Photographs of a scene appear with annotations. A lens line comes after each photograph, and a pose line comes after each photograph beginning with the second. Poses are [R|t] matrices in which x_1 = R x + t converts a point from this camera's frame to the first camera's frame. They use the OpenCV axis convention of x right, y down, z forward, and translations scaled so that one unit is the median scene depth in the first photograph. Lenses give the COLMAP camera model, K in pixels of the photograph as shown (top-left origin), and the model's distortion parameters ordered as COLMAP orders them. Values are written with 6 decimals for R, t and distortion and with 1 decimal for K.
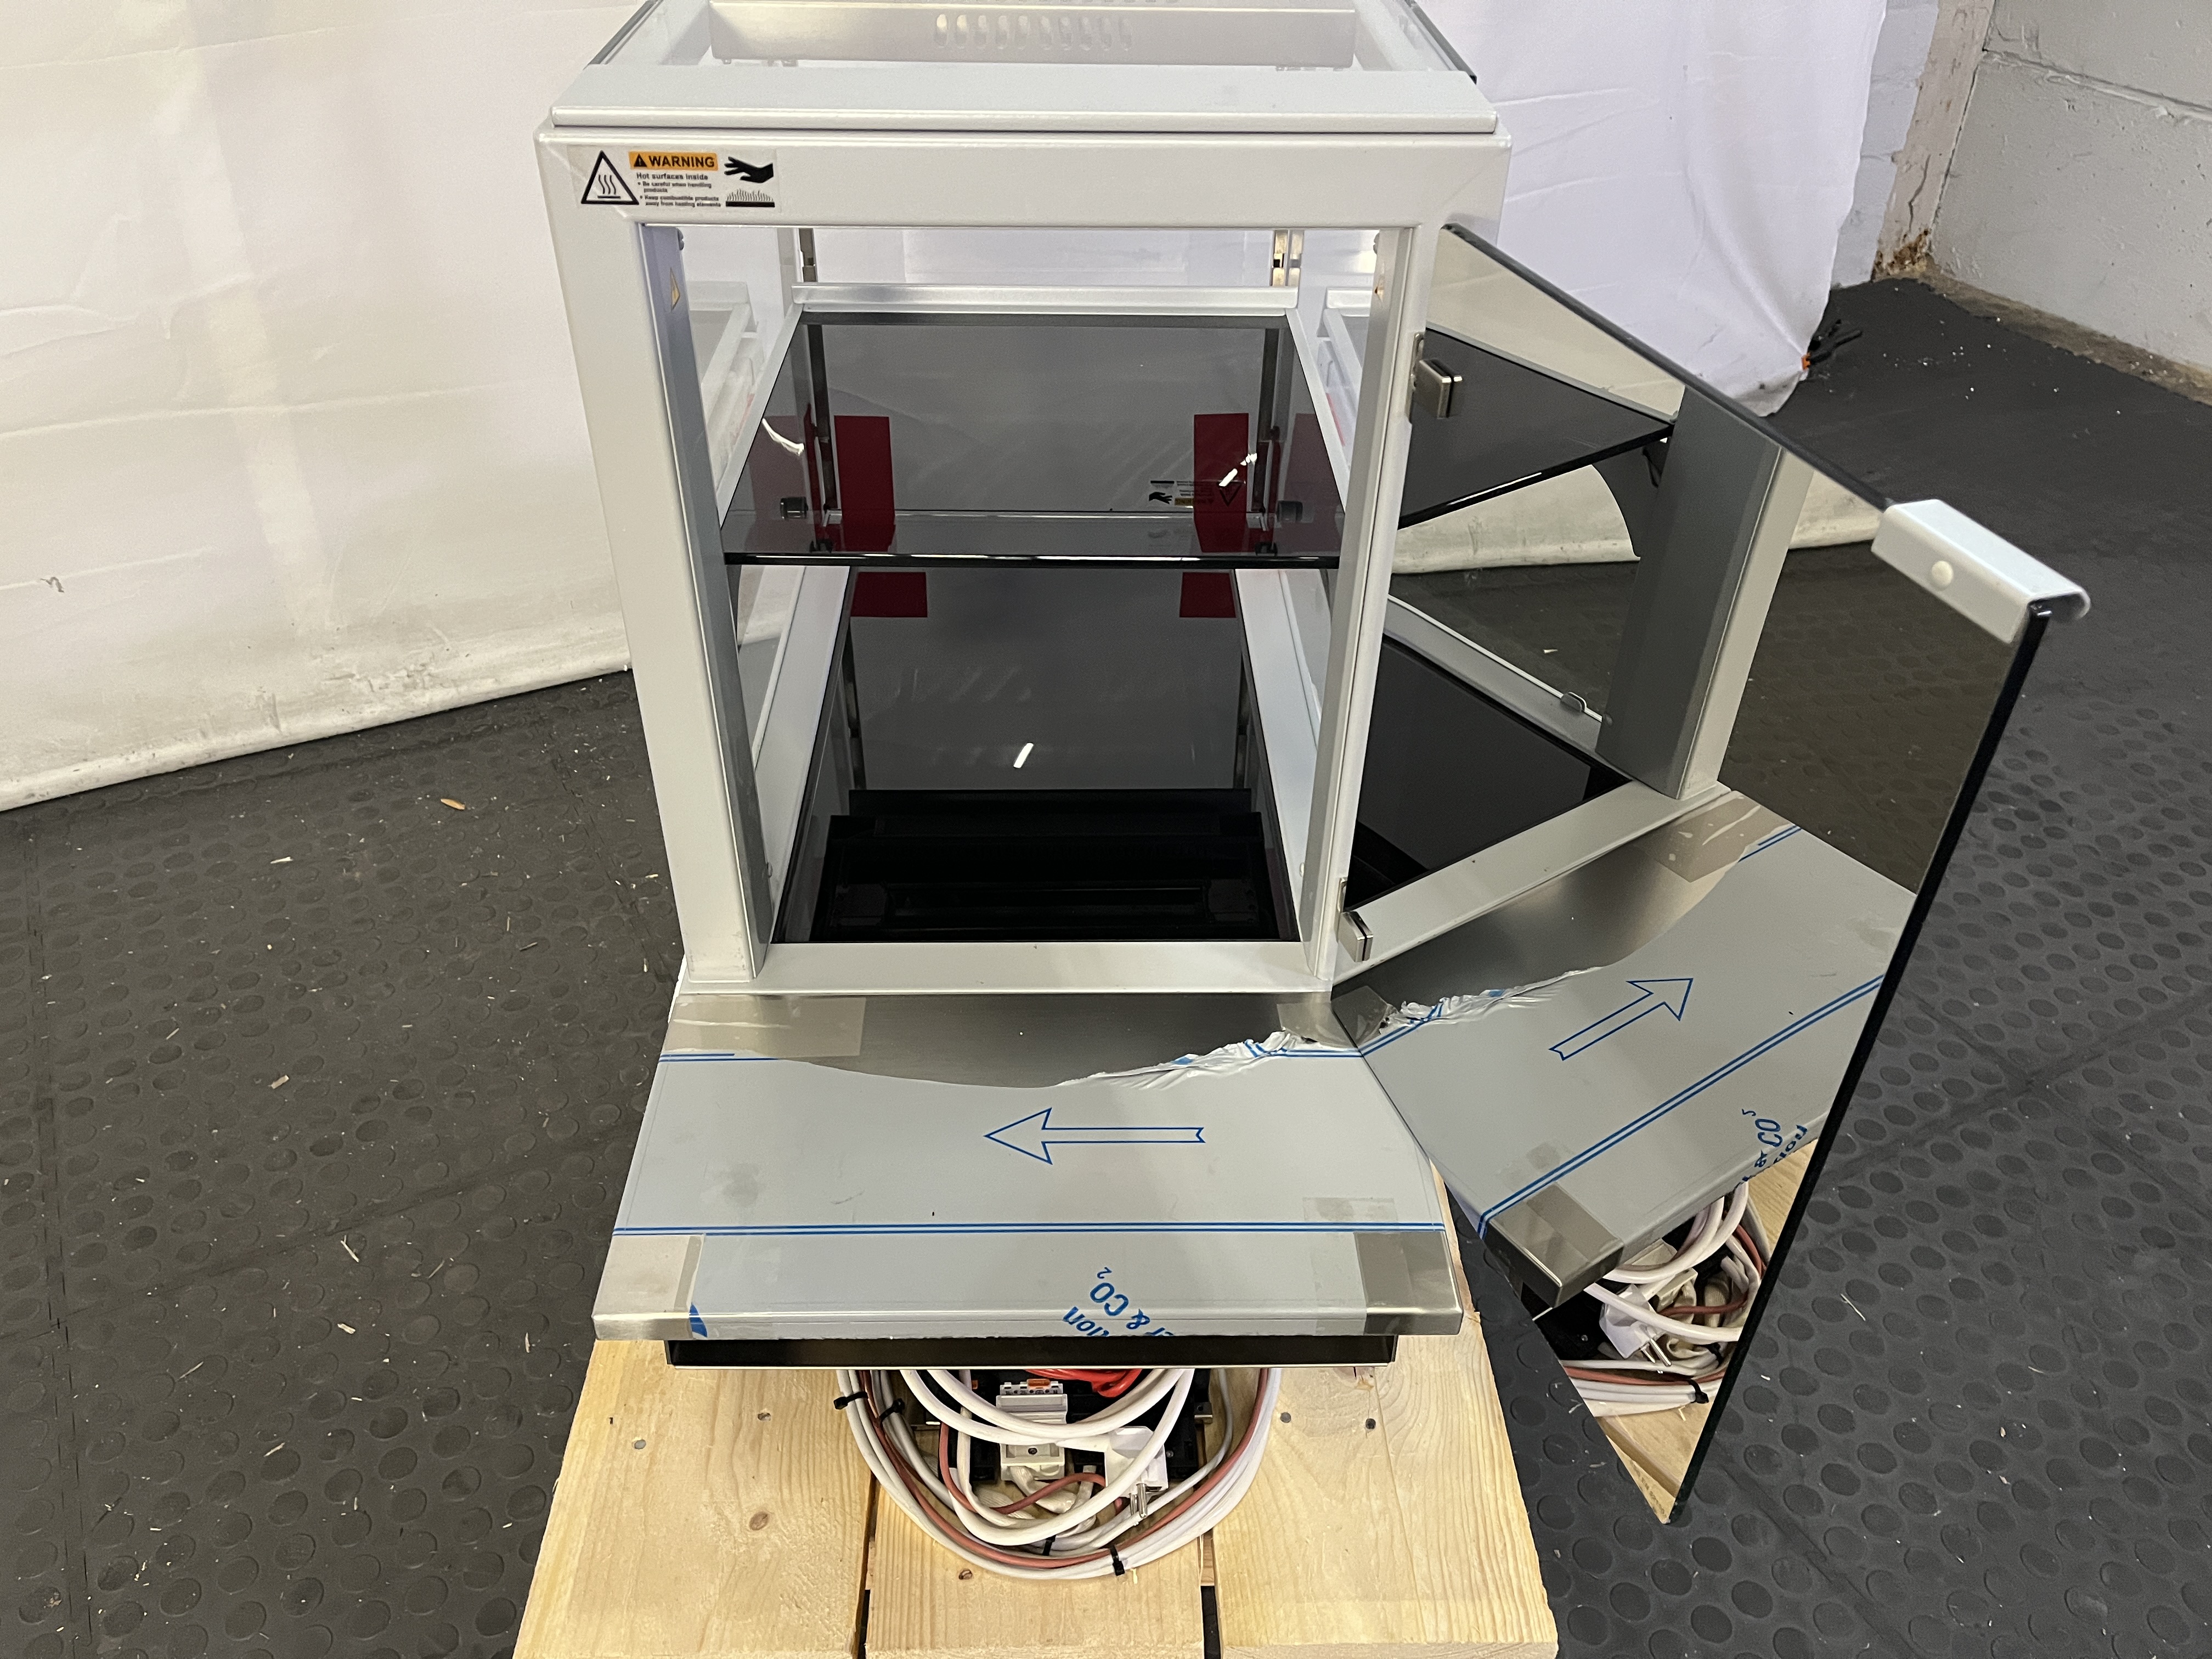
lens RADIAL K [[1674.5, 0, 1096.3], [0, 1674.5, 831.3], [0, 0, 1]] dist [0.098306, -0.139953]
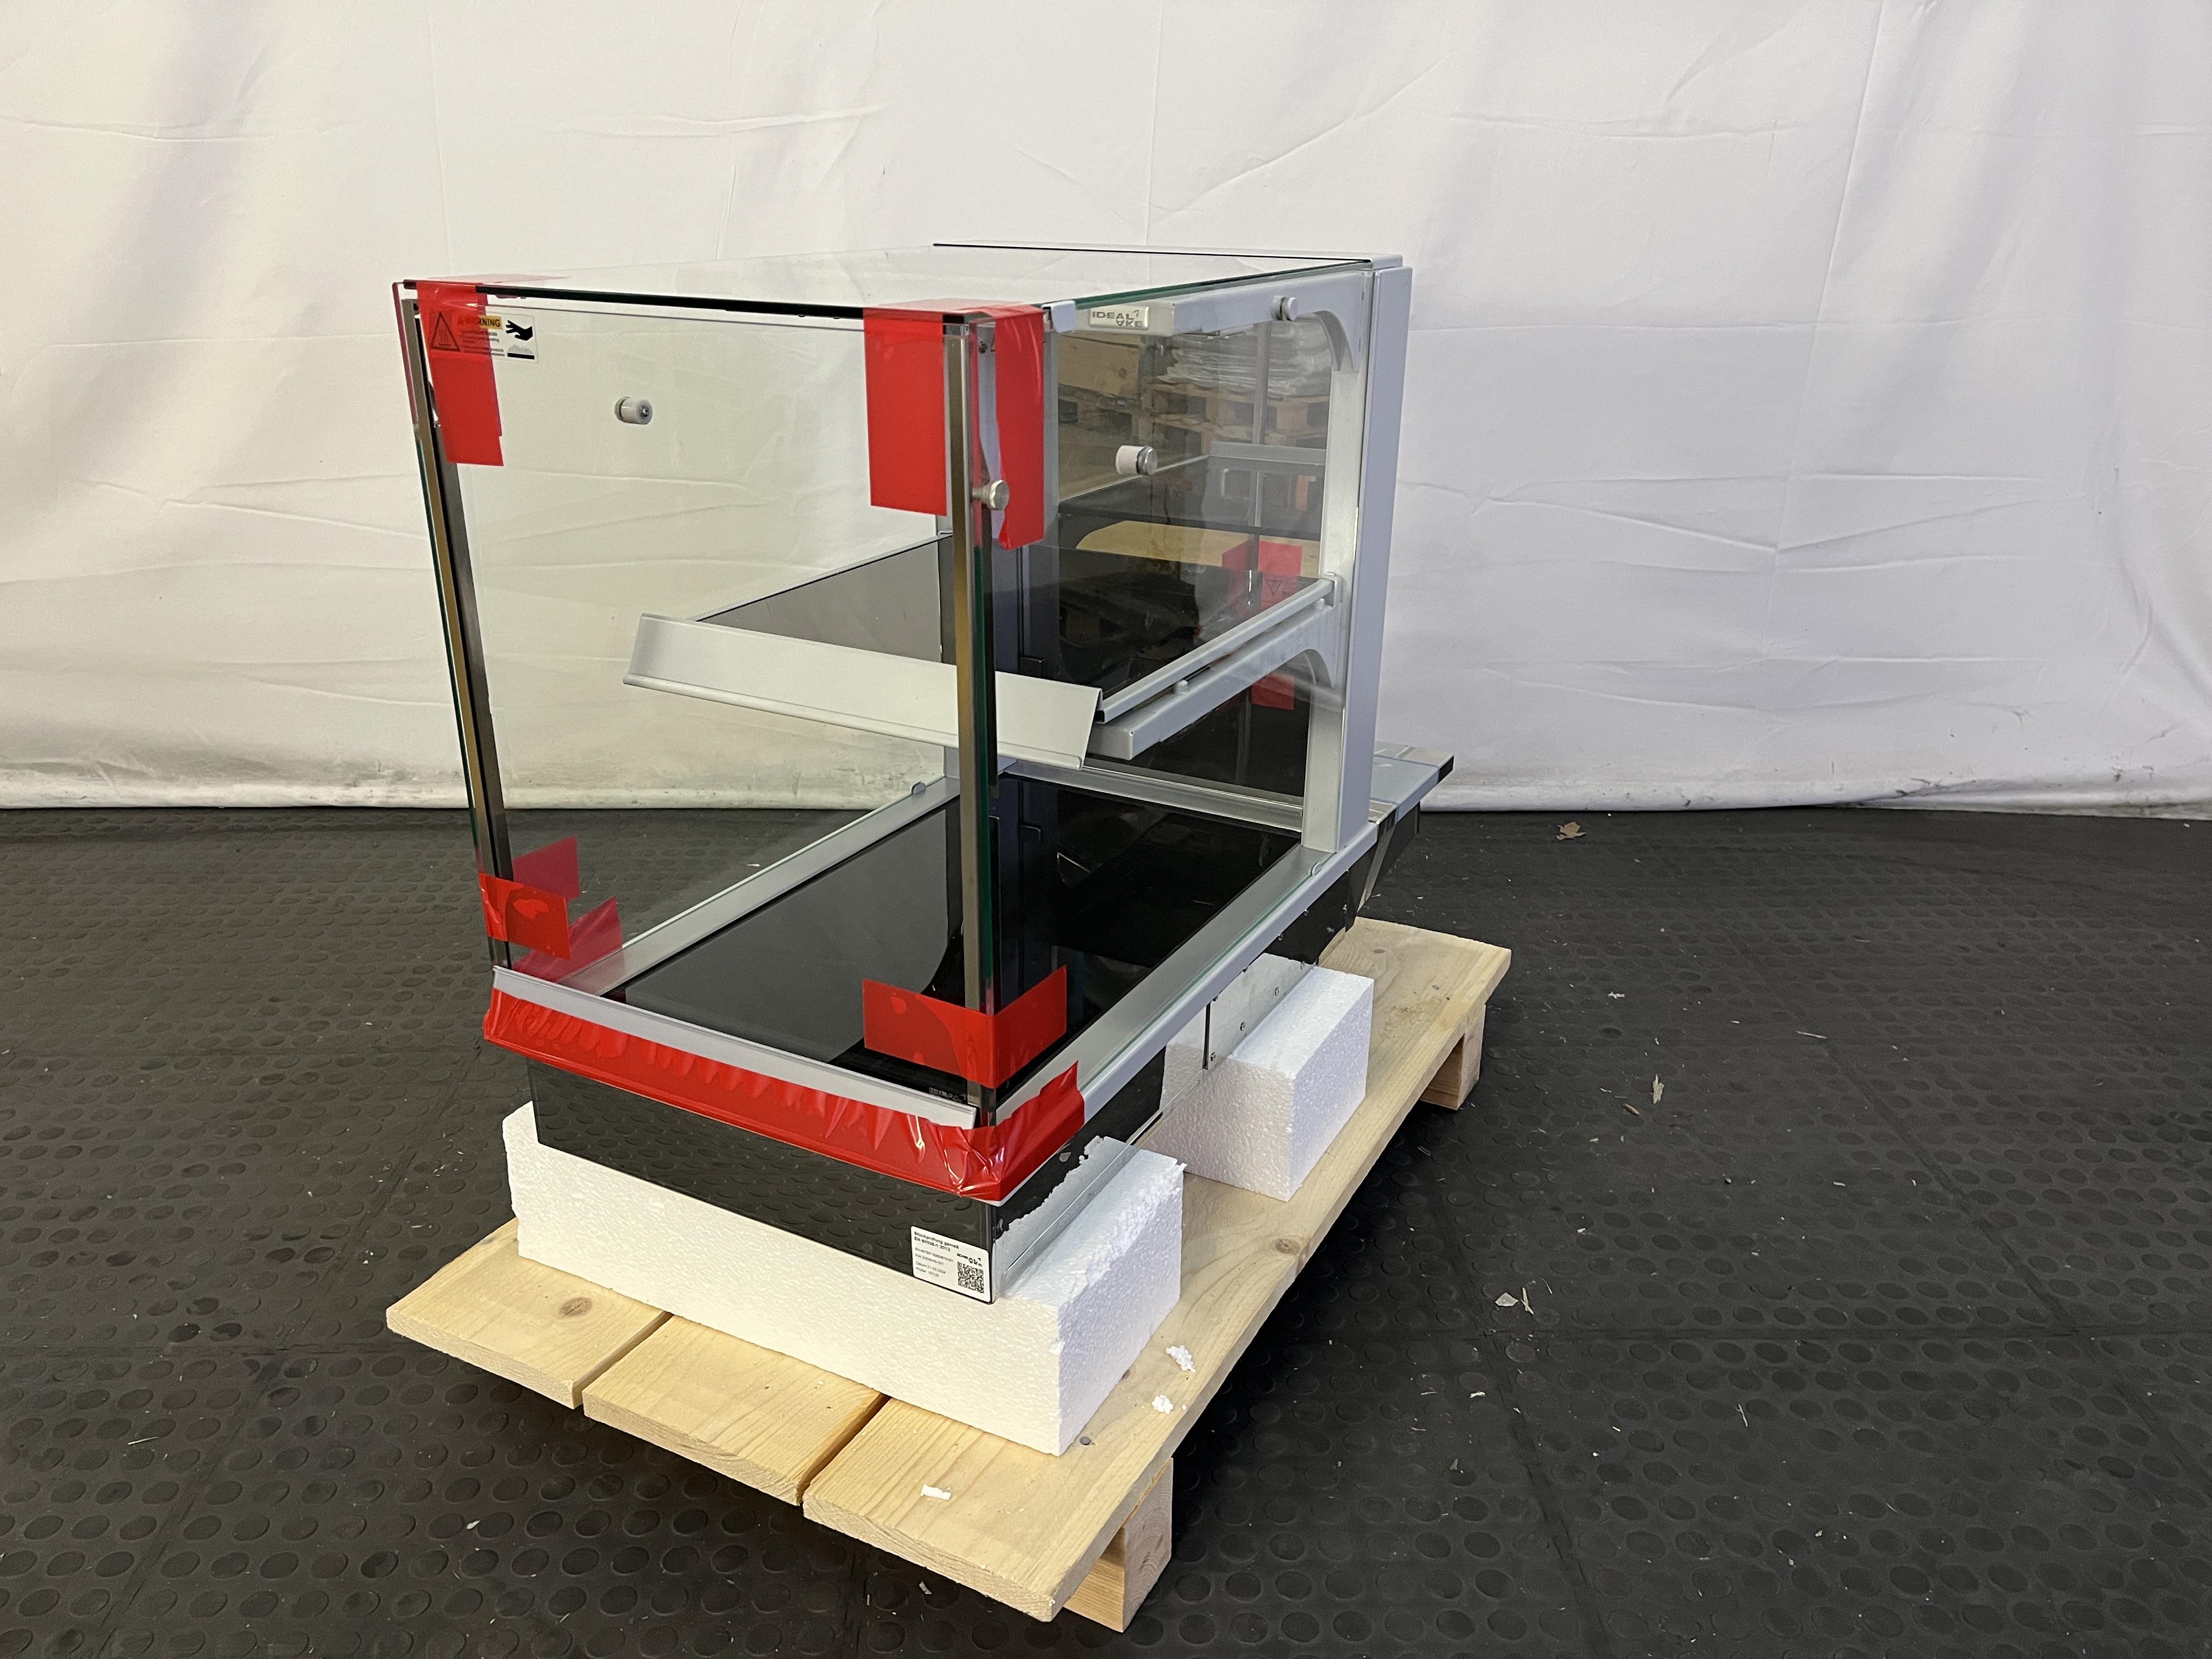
lens RADIAL K [[1674.5, 0, 1096.3], [0, 1674.5, 831.3], [0, 0, 1]] dist [0.098306, -0.139953]
pose [[0.894036, 0.164501, -0.416701, 0.361077], [-0.264580, 0.944483, -0.194804, 0.193043], [0.361522, 0.284413, 0.887925, -0.144601]]
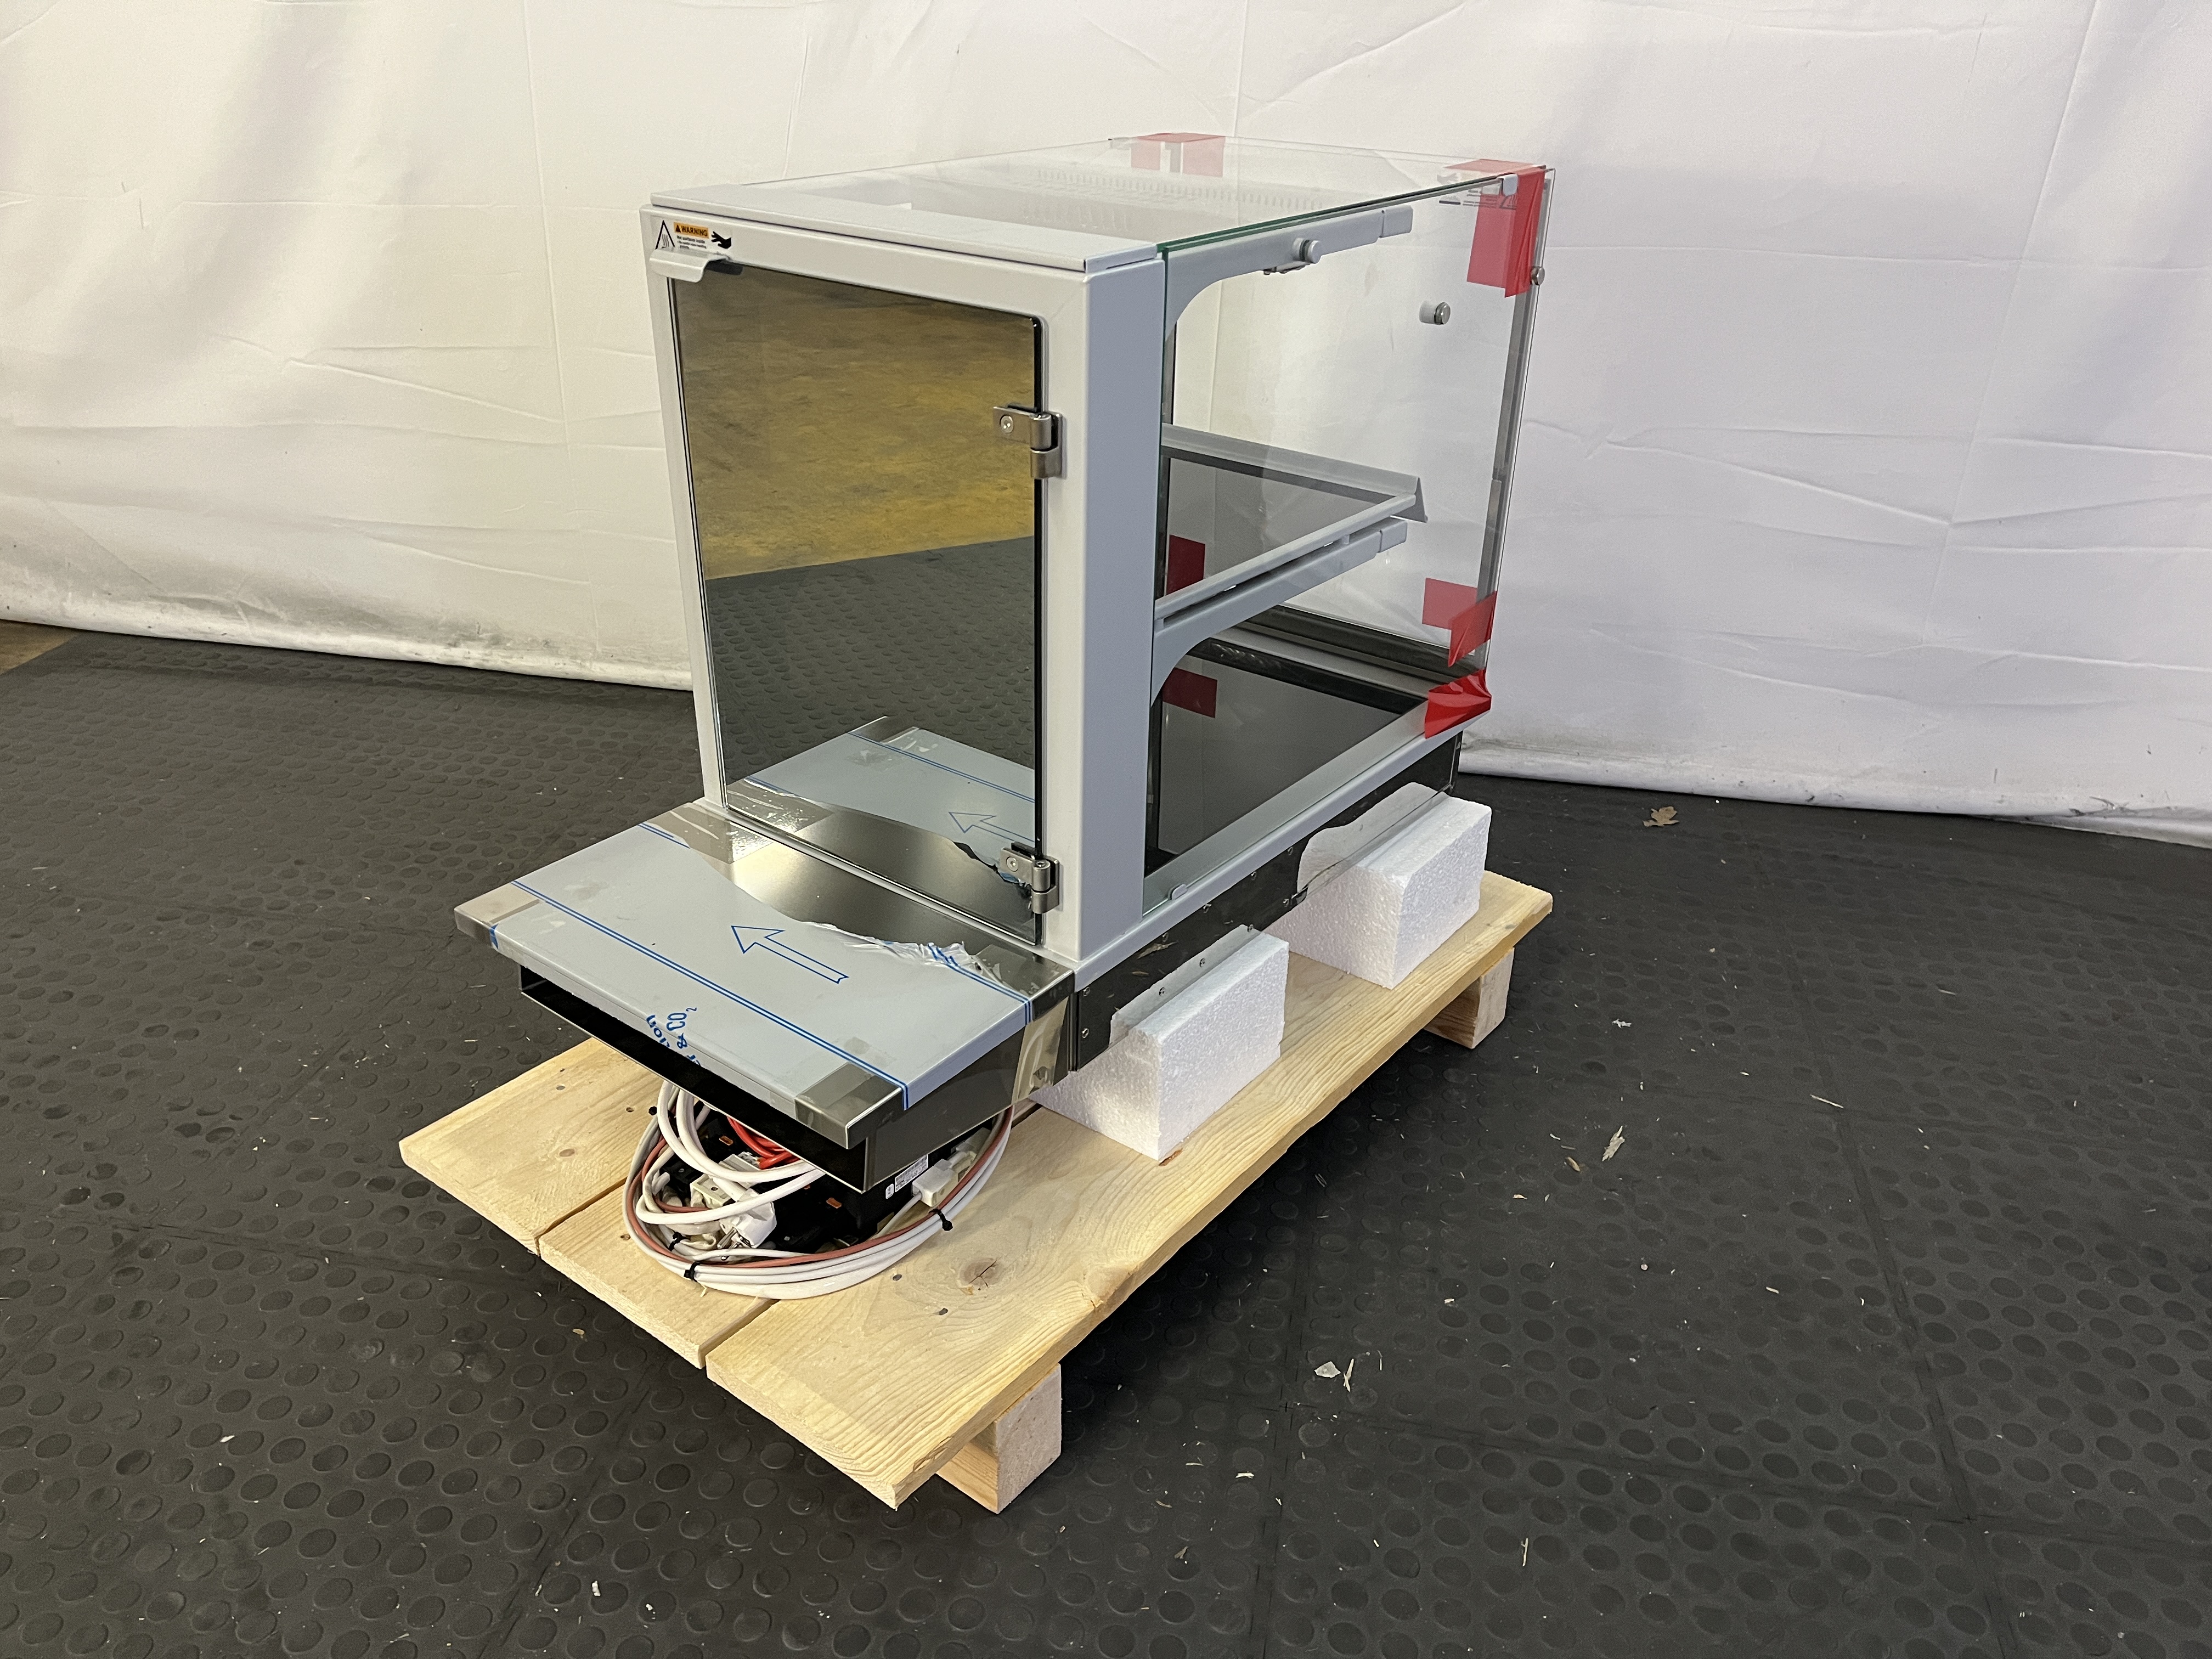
lens RADIAL K [[1680.0, 0, 1085.5], [0, 1680.0, 823.6], [0, 0, 1]] dist [0.092962, -0.134308]
pose [[0.775646, 0.293636, -0.558704, 0.517506], [-0.382602, 0.922758, -0.046194, 0.031255], [0.501985, 0.249591, 0.828079, -0.016339]]
